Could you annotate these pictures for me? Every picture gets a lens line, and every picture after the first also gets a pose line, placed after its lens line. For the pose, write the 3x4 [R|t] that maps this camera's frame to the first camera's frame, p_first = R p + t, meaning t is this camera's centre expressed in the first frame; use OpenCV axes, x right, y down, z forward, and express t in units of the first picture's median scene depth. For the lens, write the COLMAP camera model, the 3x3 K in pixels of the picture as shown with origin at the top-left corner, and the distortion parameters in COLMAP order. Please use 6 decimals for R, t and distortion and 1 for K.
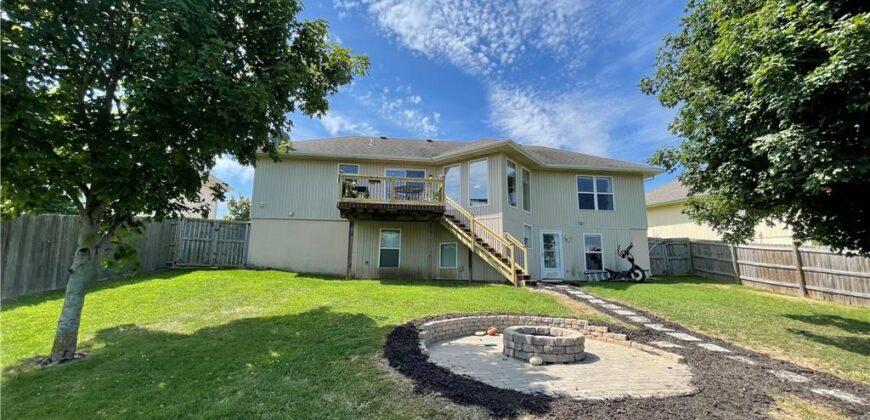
lens RADIAL K [[351.1, 0, 434.6], [0, 351.1, 210.6], [0, 0, 1]] dist [-0.001970, -0.000119]
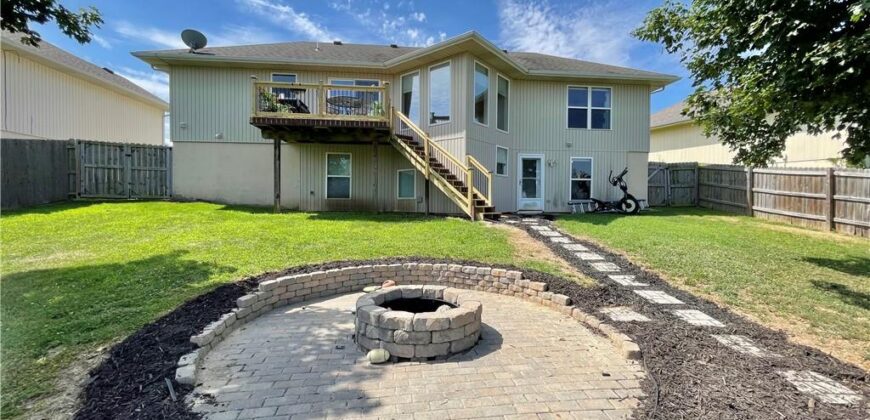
lens RADIAL K [[351.1, 0, 435.3], [0, 351.1, 208.3], [0, 0, 1]] dist [-0.001970, -0.000119]
pose [[0.999717, -0.004094, -0.023448, 0.147233], [0.008442, 0.982041, 0.188478, 0.029518], [0.022255, -0.188623, 0.981797, 0.176800]]
